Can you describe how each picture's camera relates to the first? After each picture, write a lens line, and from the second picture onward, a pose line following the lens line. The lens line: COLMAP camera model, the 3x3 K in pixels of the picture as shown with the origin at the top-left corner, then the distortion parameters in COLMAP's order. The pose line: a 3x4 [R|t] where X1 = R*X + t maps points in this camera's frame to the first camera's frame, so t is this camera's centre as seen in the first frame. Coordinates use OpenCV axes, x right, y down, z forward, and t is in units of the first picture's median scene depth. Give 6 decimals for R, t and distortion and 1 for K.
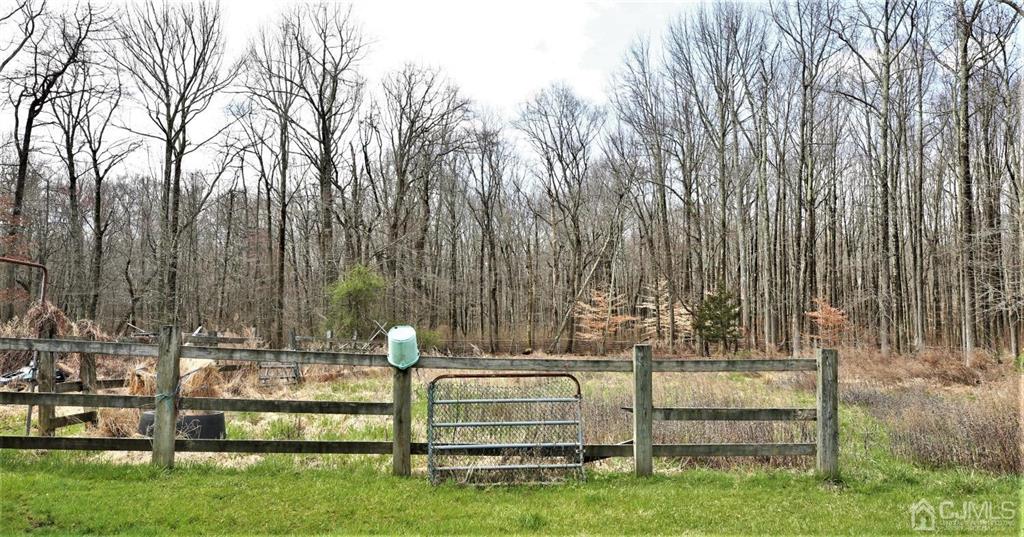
lens RADIAL K [[770.9, 0, 509.8], [0, 770.9, 266.4], [0, 0, 1]] dist [-0.005451, -0.000398]
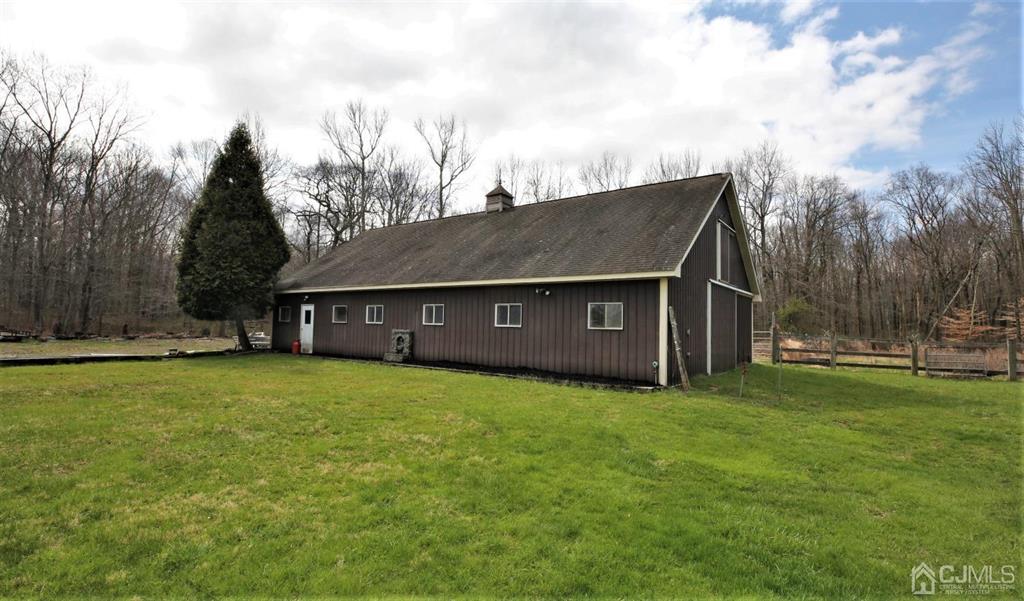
lens RADIAL K [[484.4, 0, 505.1], [0, 484.4, 301.5], [0, 0, 1]] dist [-0.026303, 0.000597]
pose [[0.802421, -0.026826, -0.596155, -0.042053], [0.035766, 0.999355, 0.003171, -0.015714], [0.595685, -0.023866, 0.802863, -0.218297]]
